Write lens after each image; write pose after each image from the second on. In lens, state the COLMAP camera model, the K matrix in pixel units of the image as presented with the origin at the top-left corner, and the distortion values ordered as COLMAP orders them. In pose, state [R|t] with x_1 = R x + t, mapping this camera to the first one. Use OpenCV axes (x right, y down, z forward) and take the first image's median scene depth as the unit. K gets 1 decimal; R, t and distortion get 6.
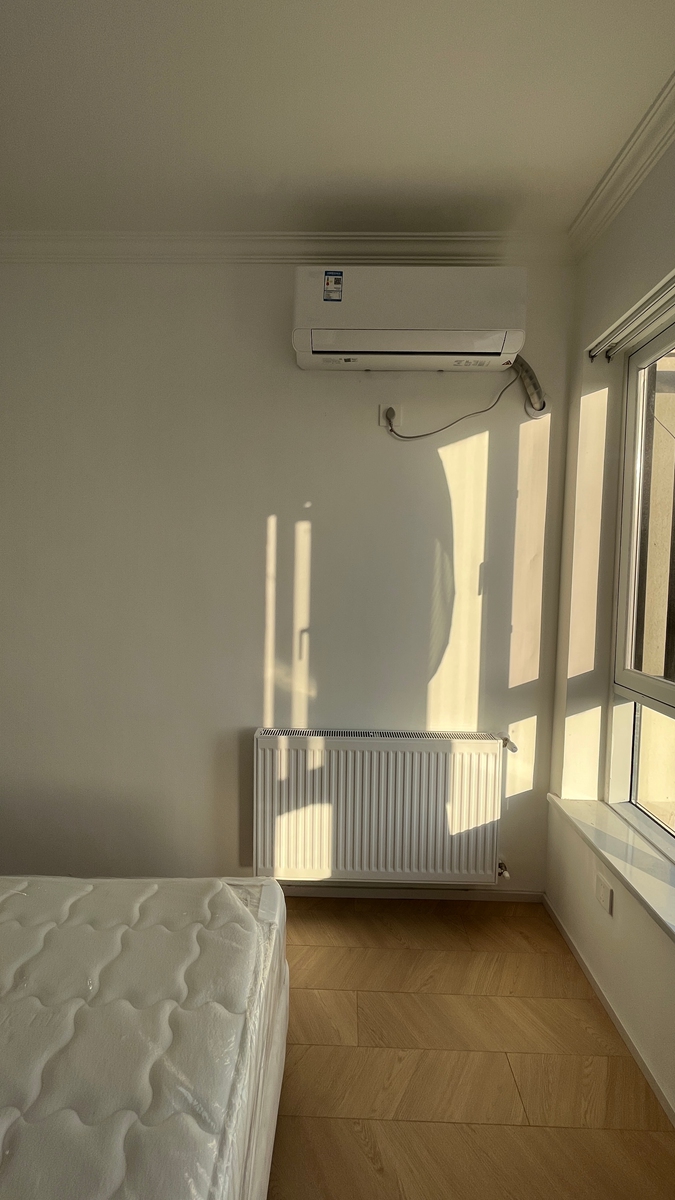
lens RADIAL K [[483.0, 0, 342.4], [0, 483.0, 595.1], [0, 0, 1]] dist [-0.005615, 0.000510]
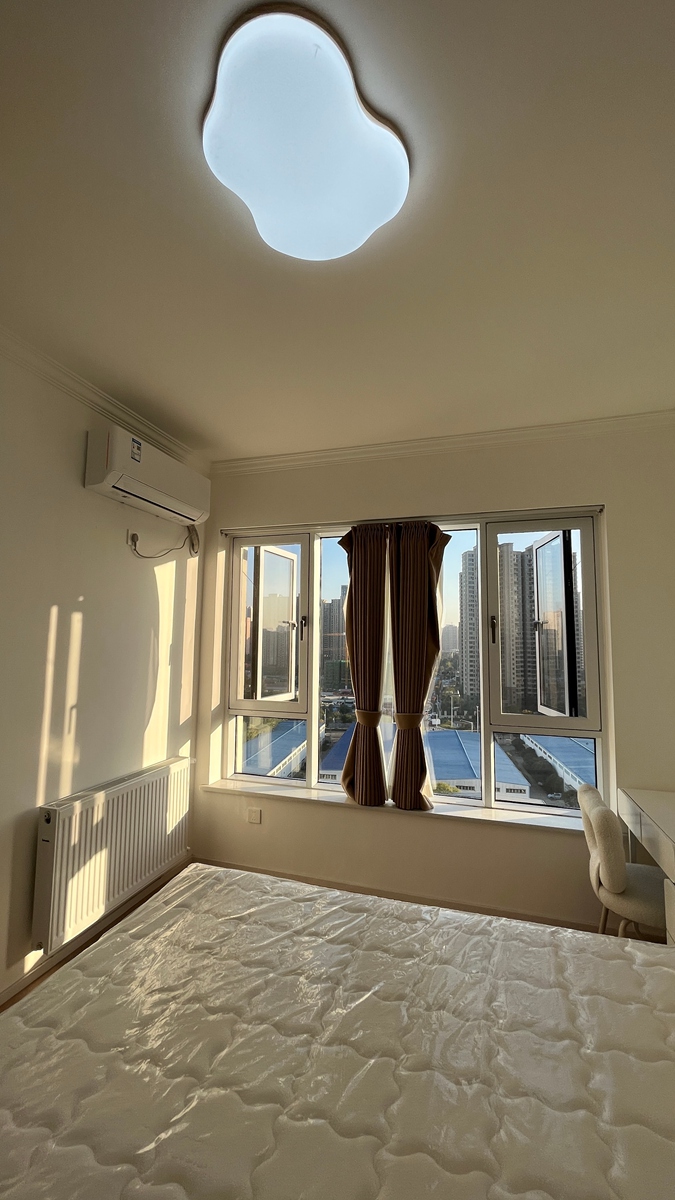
lens RADIAL K [[483.0, 0, 336.5], [0, 483.0, 597.5], [0, 0, 1]] dist [-0.005615, 0.000510]
pose [[0.274242, 0.071538, 0.958996, -1.063399], [0.044790, 0.995197, -0.087047, -0.058747], [-0.960617, 0.066825, 0.269720, 0.079144]]
